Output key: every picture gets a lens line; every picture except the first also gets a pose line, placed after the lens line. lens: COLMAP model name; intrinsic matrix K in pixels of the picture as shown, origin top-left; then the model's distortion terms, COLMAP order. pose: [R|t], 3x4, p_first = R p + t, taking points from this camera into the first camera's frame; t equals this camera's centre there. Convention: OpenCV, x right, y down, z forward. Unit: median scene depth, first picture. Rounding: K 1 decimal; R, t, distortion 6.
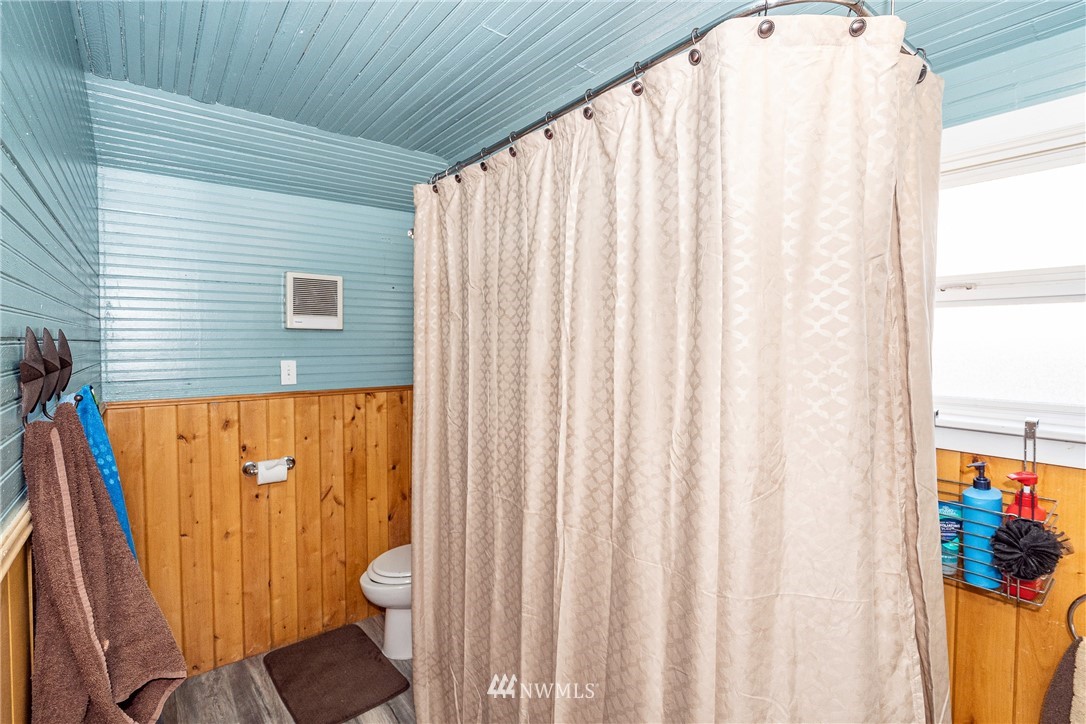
lens RADIAL K [[508.6, 0, 552.8], [0, 508.6, 359.8], [0, 0, 1]] dist [-0.003078, 0.000489]
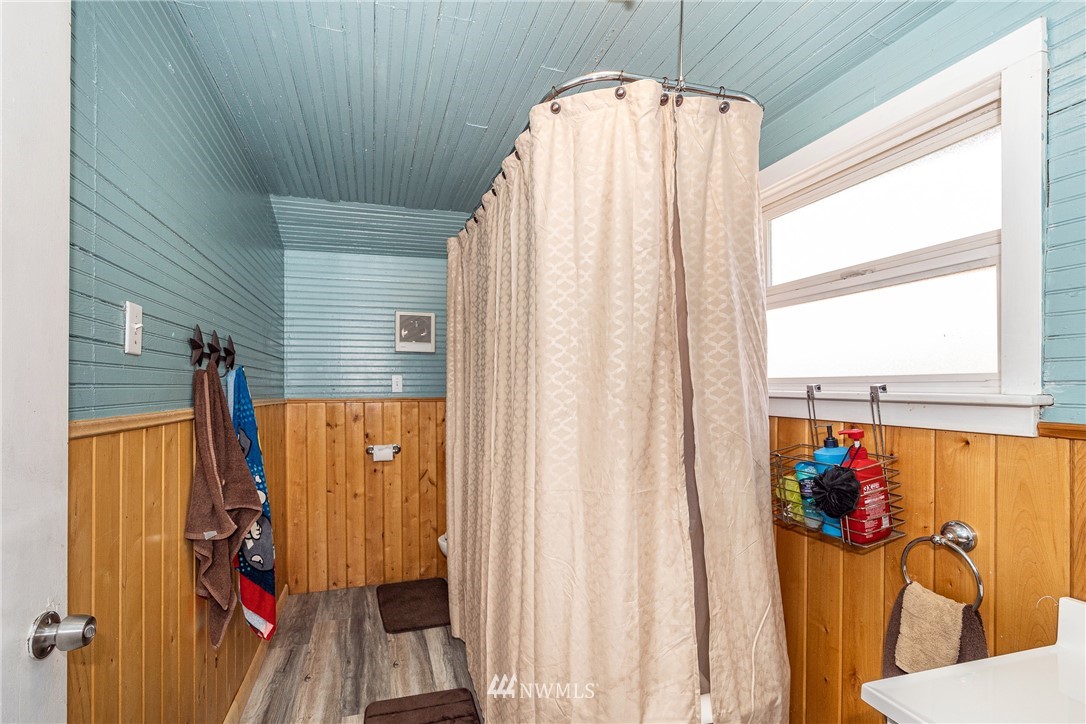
lens RADIAL K [[501.4, 0, 543.6], [0, 501.4, 391.9], [0, 0, 1]] dist [-0.004781, 0.000891]
pose [[0.936724, -0.006096, -0.350016, 0.352172], [-0.004882, 0.999524, -0.030475, 0.092035], [0.350035, 0.030256, 0.936248, -0.147917]]
